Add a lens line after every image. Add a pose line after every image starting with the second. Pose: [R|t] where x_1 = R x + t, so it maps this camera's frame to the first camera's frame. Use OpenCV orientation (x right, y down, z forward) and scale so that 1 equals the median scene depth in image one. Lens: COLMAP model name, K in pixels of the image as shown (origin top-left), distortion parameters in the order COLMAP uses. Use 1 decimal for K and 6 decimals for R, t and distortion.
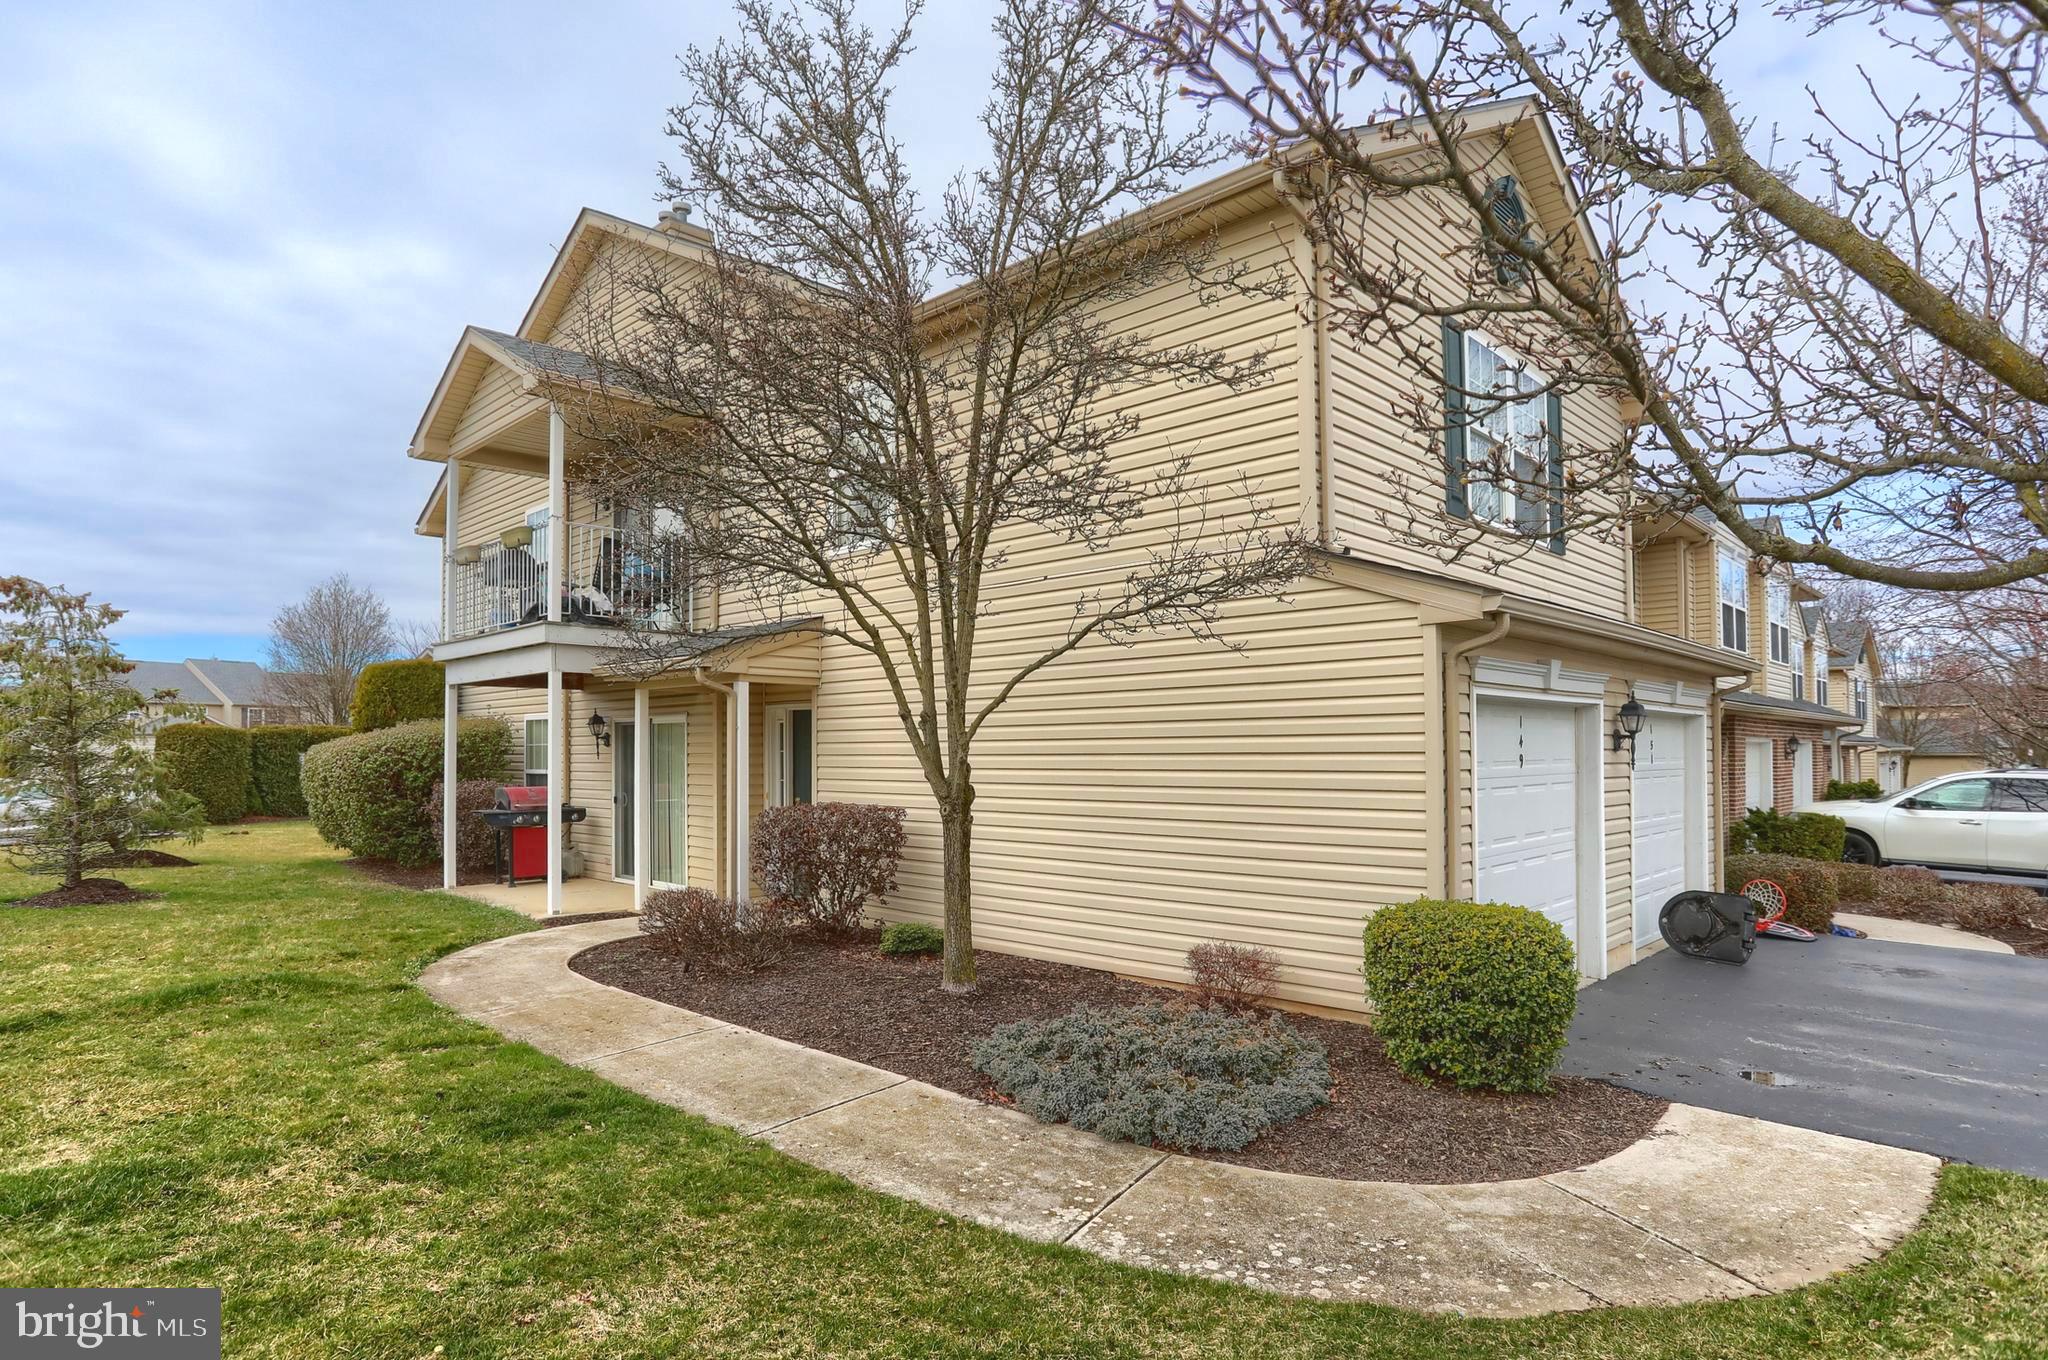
lens RADIAL K [[1130.7, 0, 1024.0], [0, 1130.7, 680.0], [0, 0, 1]] dist [-0.041734, 0.031591]
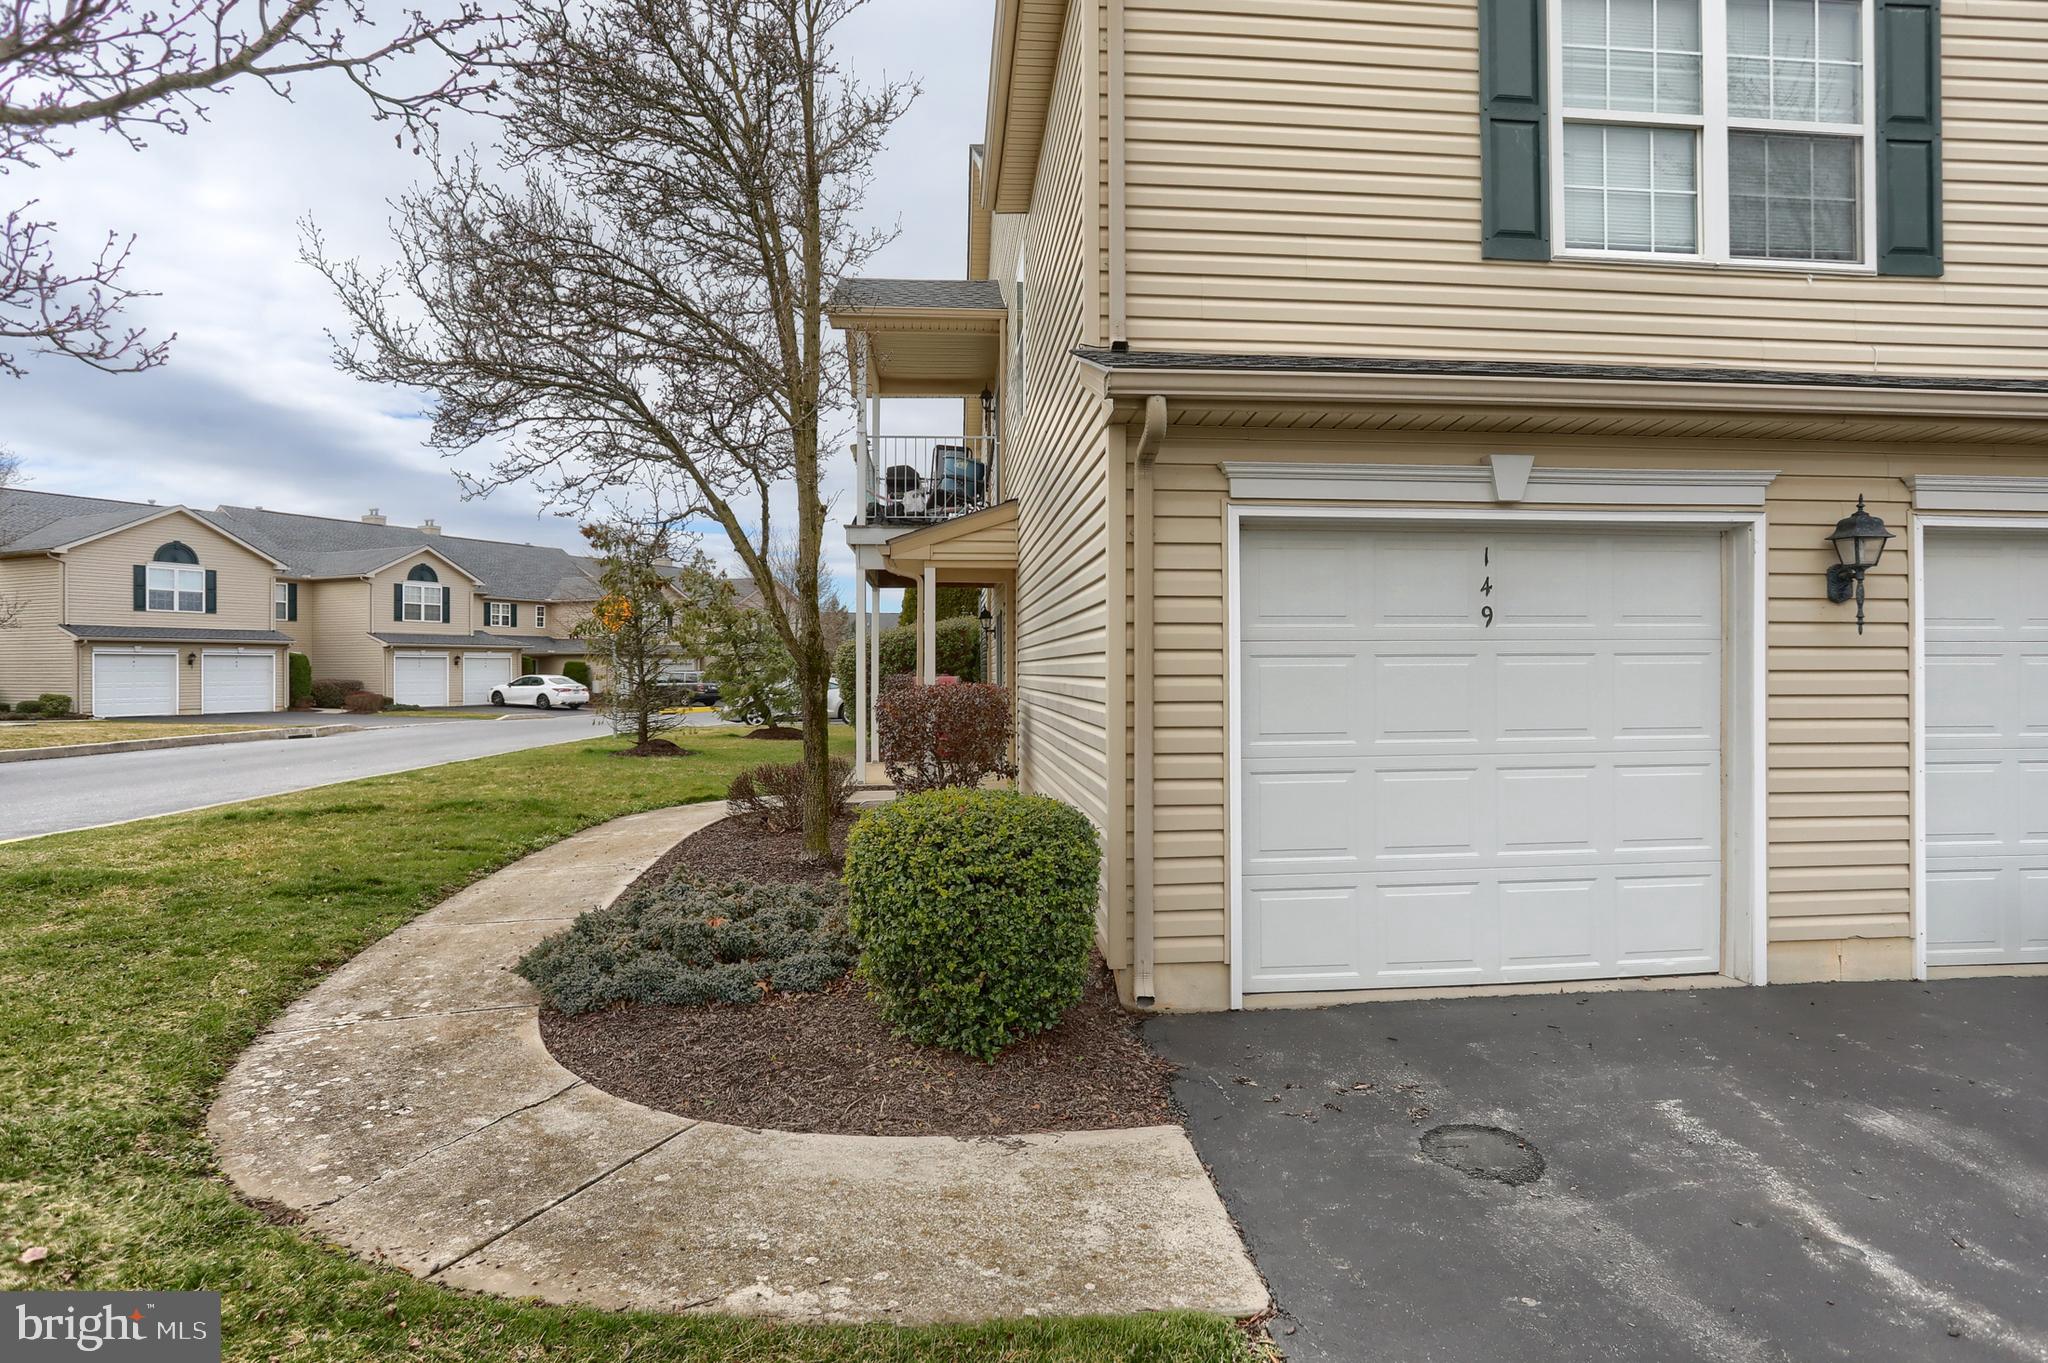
lens RADIAL K [[1143.0, 0, 1021.3], [0, 1143.0, 678.5], [0, 0, 1]] dist [-0.014661, 0.001050]
pose [[0.753469, 0.007346, -0.657443, 1.186865], [0.039439, 0.997632, 0.056347, 0.104340], [0.656300, -0.068384, 0.751395, 0.588665]]
